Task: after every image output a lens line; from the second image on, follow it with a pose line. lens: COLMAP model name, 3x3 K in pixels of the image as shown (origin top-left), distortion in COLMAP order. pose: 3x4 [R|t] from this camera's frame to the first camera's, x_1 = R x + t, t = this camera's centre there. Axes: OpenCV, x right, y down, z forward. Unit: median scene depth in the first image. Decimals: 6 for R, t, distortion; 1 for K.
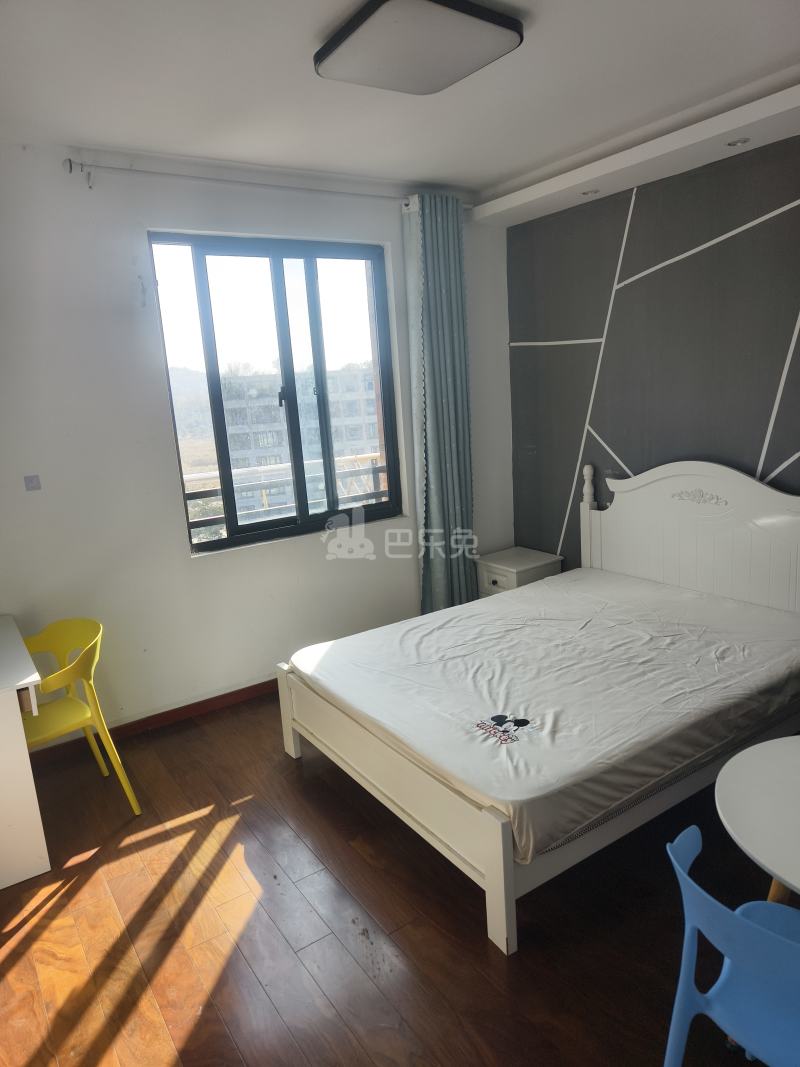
lens RADIAL K [[711.7, 0, 407.0], [0, 711.7, 528.7], [0, 0, 1]] dist [0.027769, -0.030612]
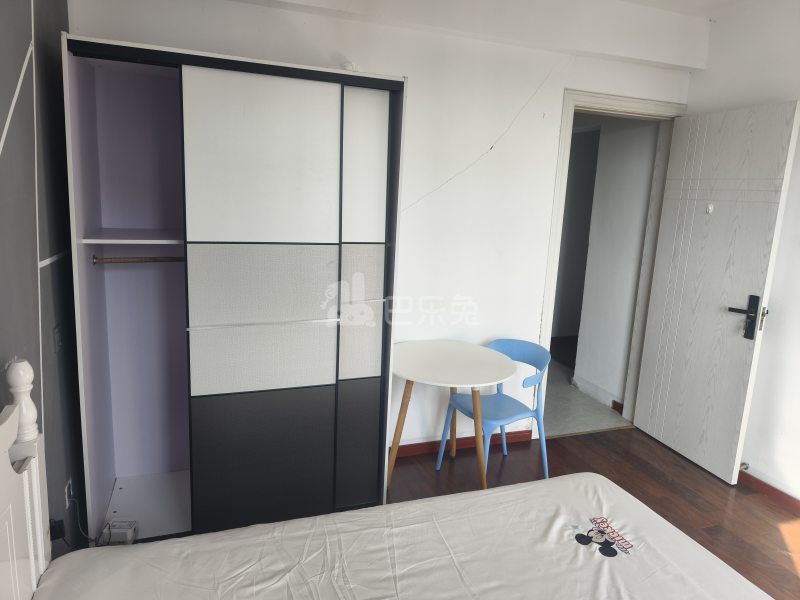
lens RADIAL K [[533.6, 0, 402.9], [0, 533.6, 296.2], [0, 0, 1]] dist [0.027769, -0.030612]
pose [[-0.969426, -0.028412, 0.243732, 0.176017], [0.063667, 0.930134, 0.361658, -0.240096], [-0.236979, 0.366119, -0.899888, 1.217662]]
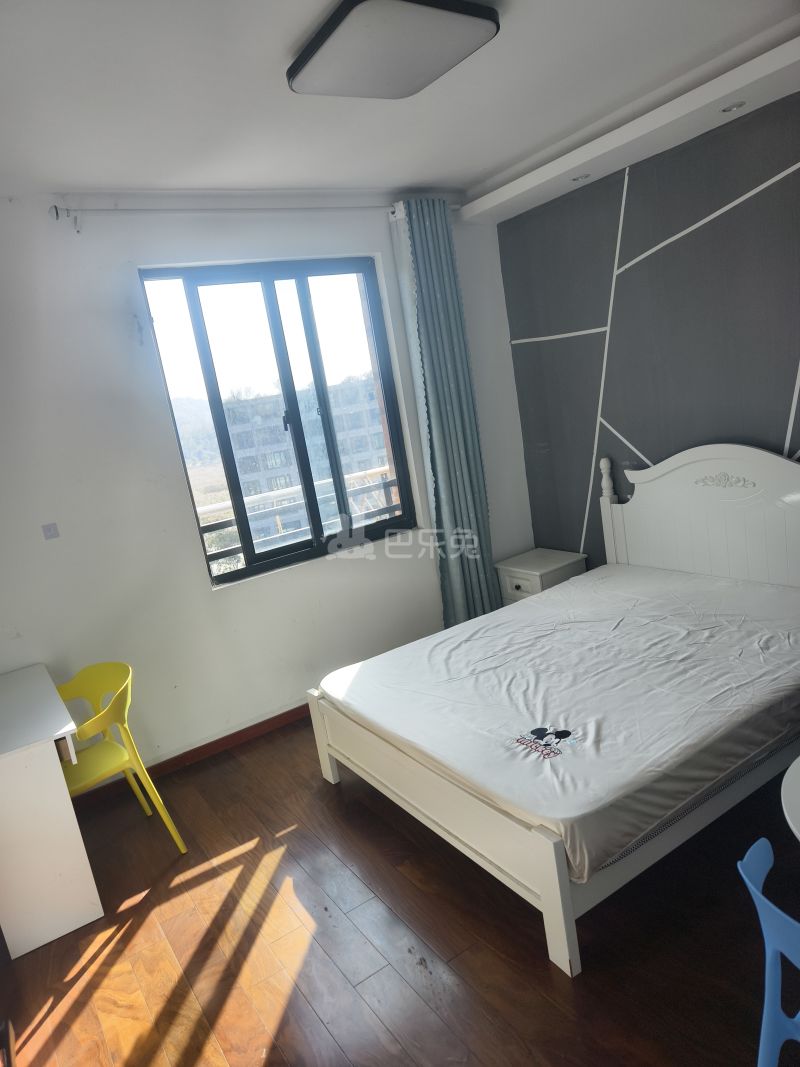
lens RADIAL K [[711.7, 0, 385.7], [0, 711.7, 543.8], [0, 0, 1]] dist [0.027769, -0.030612]
pose [[0.994339, -0.093231, -0.050969, -0.003835], [0.093739, 0.995567, 0.007659, -0.011722], [0.050029, -0.012393, 0.998671, 0.018081]]
